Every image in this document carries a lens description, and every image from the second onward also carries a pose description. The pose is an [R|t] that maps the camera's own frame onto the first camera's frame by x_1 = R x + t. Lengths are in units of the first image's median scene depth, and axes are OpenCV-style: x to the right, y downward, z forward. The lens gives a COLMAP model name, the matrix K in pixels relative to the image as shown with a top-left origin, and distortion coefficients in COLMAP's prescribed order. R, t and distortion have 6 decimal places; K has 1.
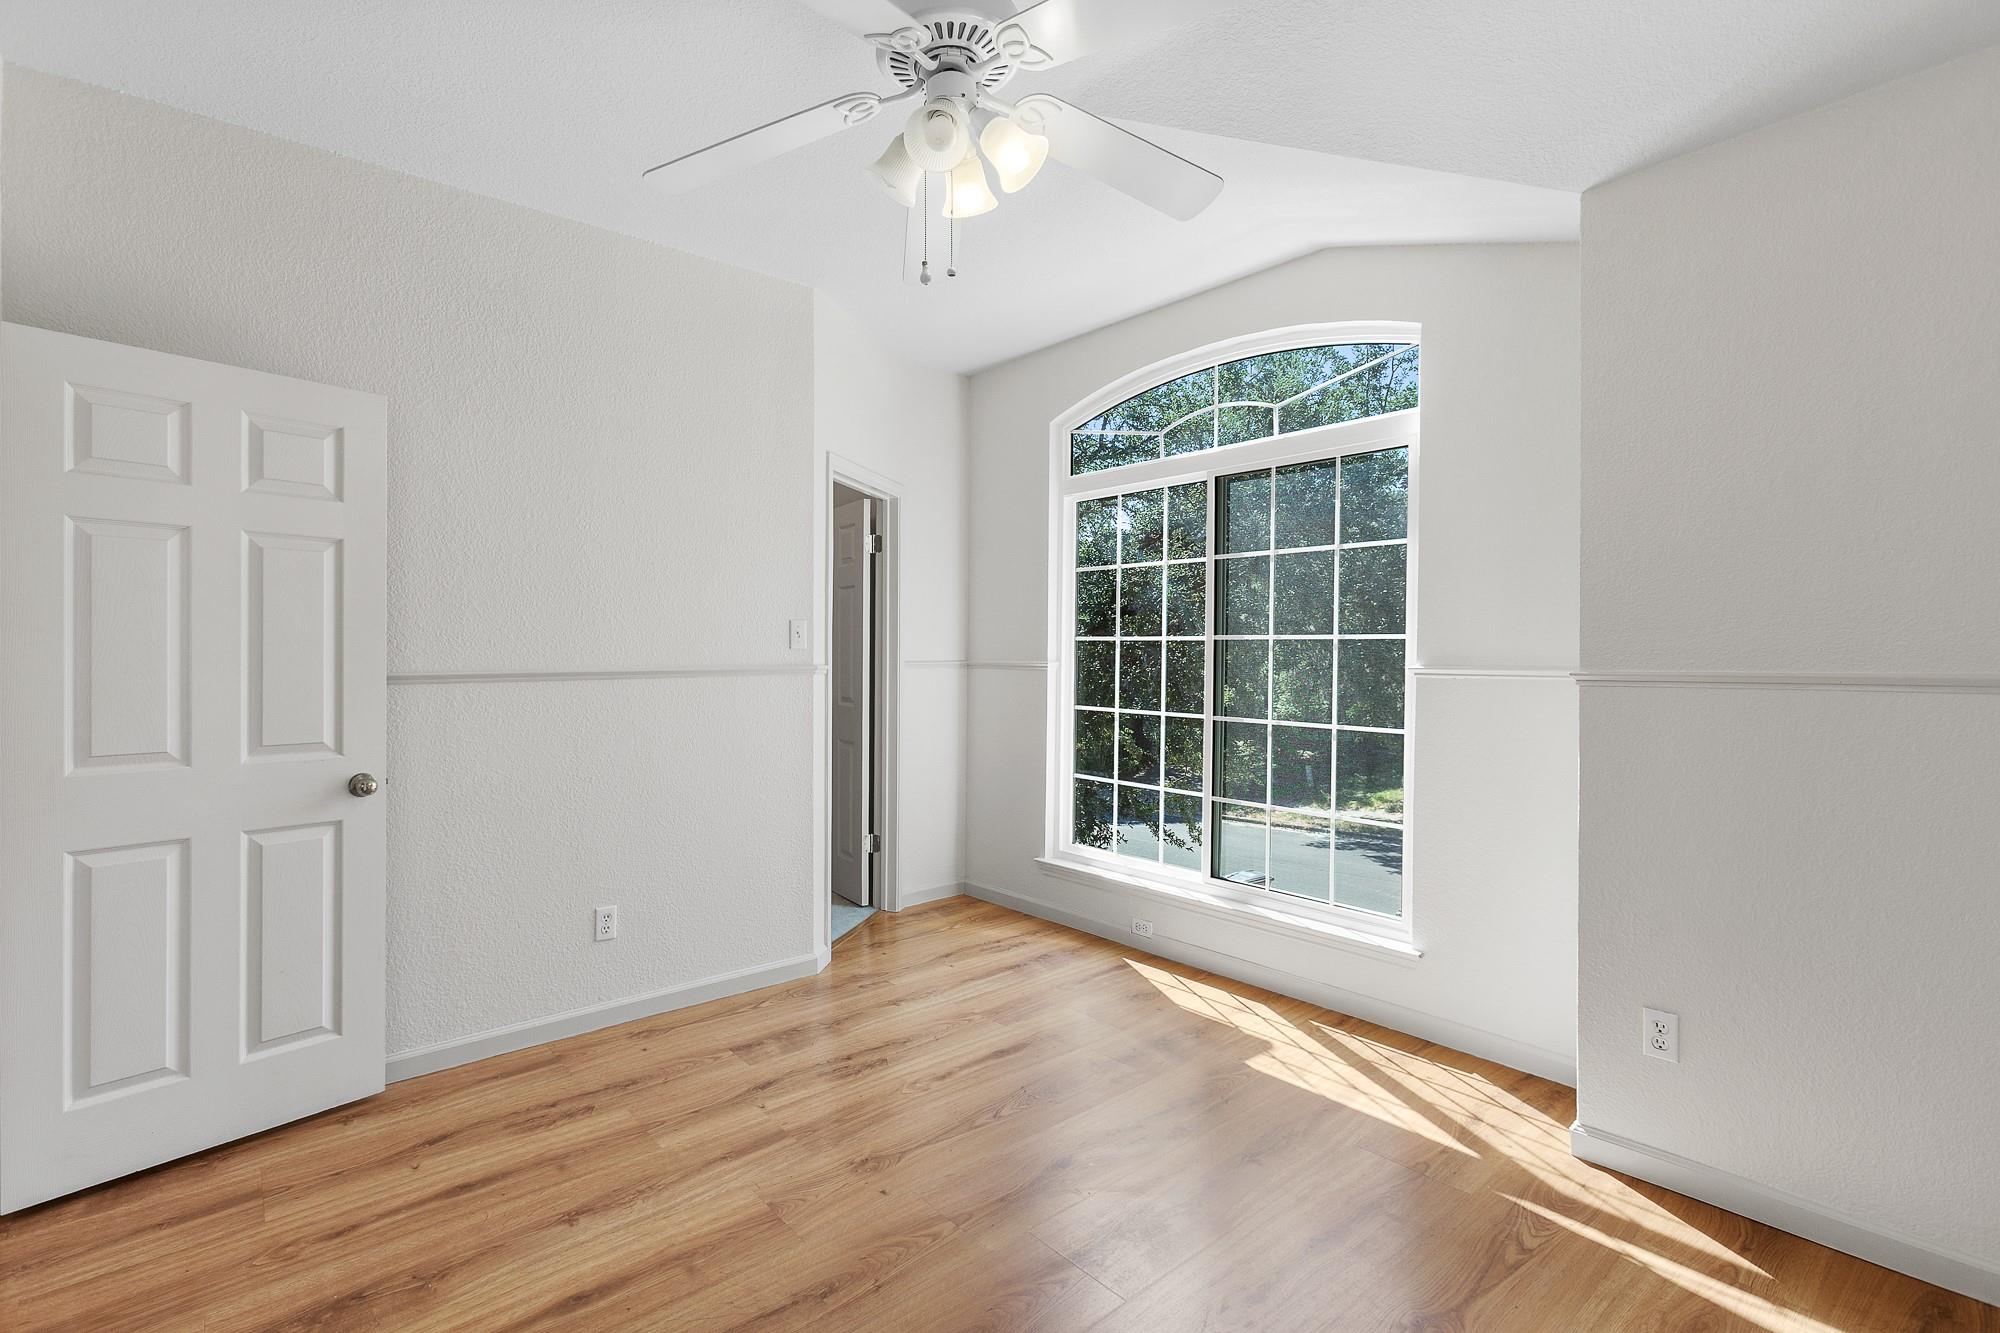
lens RADIAL K [[919.0, 0, 997.7], [0, 919.0, 652.4], [0, 0, 1]] dist [-0.026278, 0.008499]
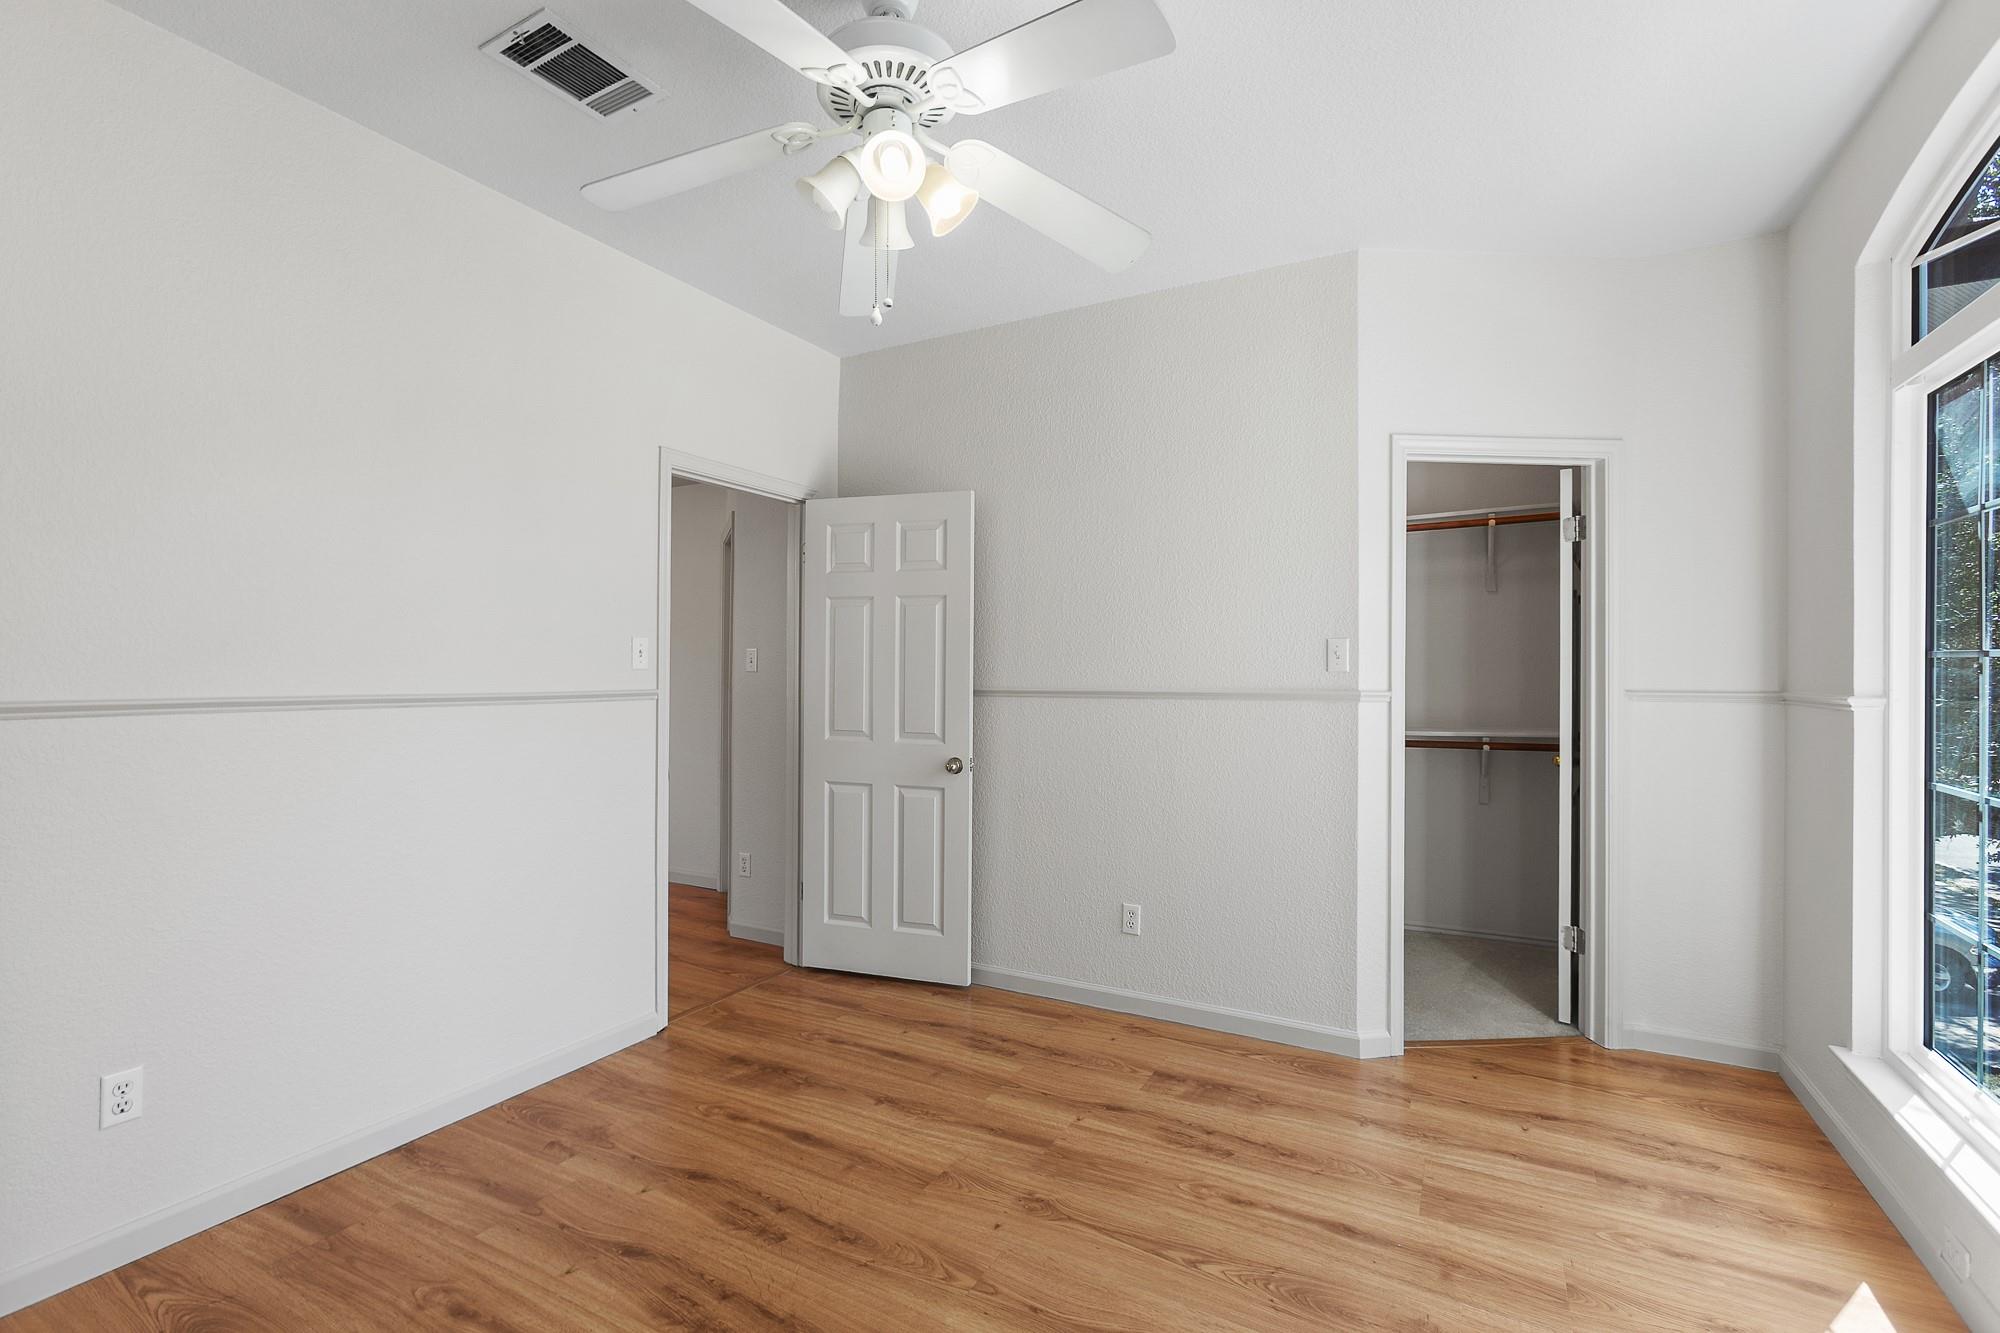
lens RADIAL K [[919.0, 0, 988.6], [0, 919.0, 659.1], [0, 0, 1]] dist [-0.026278, 0.008499]
pose [[0.331407, -0.008575, -0.943449, 0.604630], [-0.006663, 0.999912, -0.011429, -0.005078], [0.943464, 0.010074, 0.331321, 0.497991]]
